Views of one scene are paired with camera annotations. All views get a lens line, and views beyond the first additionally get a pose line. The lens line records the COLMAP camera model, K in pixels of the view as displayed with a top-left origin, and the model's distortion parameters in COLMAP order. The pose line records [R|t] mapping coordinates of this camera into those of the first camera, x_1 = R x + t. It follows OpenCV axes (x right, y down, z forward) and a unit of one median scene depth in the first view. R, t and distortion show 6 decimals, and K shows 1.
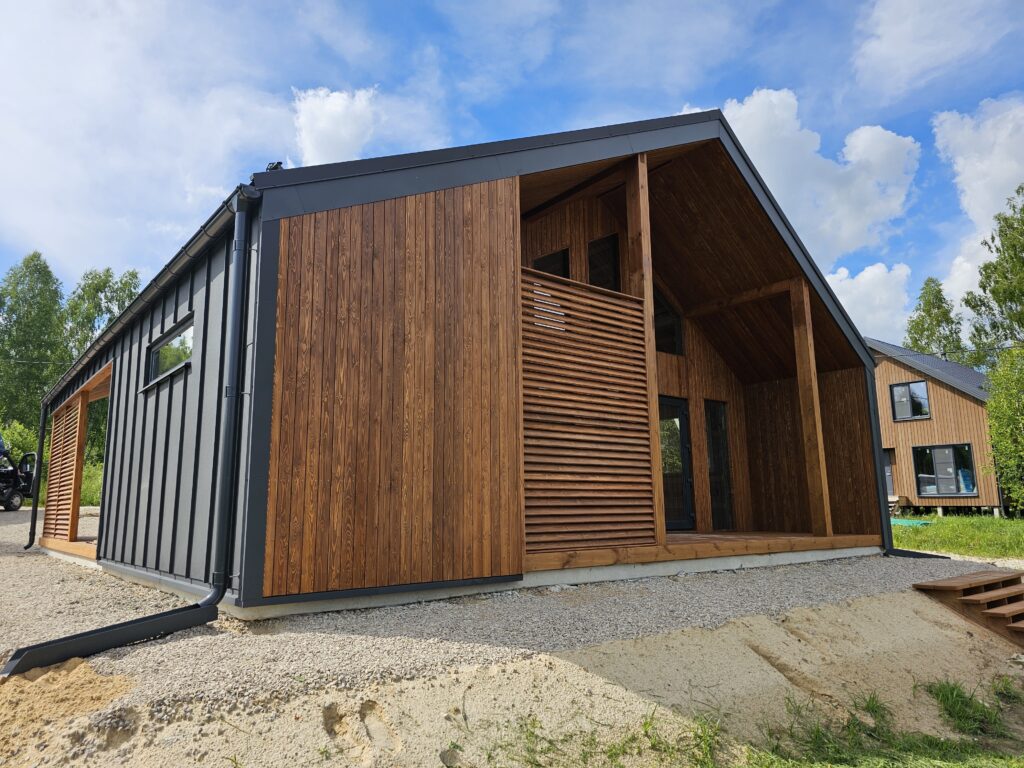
lens RADIAL K [[688.5, 0, 512.0], [0, 688.5, 384.0], [0, 0, 1]] dist [0.060278, -0.052521]
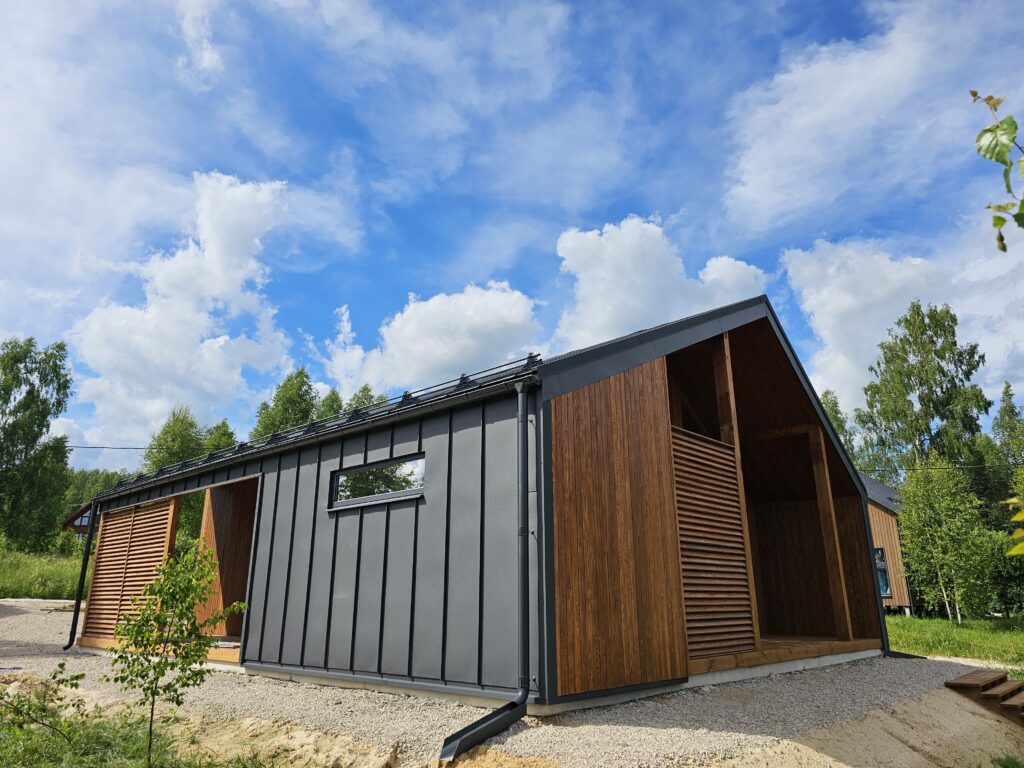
lens RADIAL K [[685.4, 0, 521.0], [0, 685.4, 364.3], [0, 0, 1]] dist [0.004838, -0.001613]
pose [[0.989127, 0.057067, 0.135537, -0.456954], [-0.035568, 0.987109, -0.156049, -0.074660], [-0.142695, 0.149532, 0.978406, -0.240933]]
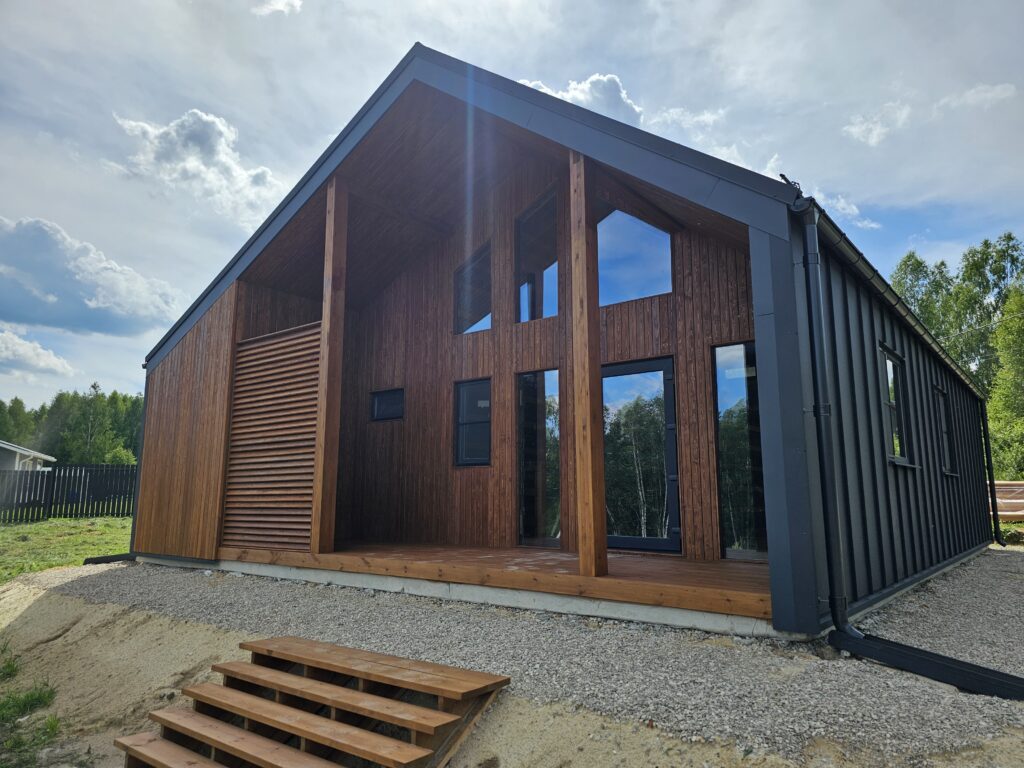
lens RADIAL K [[688.5, 0, 512.0], [0, 688.5, 384.0], [0, 0, 1]] dist [0.060278, -0.052521]
pose [[0.211596, -0.147548, -0.966156, 1.541340], [0.173435, 0.978519, -0.111452, 0.173231], [0.961846, -0.143983, 0.232641, 1.243426]]
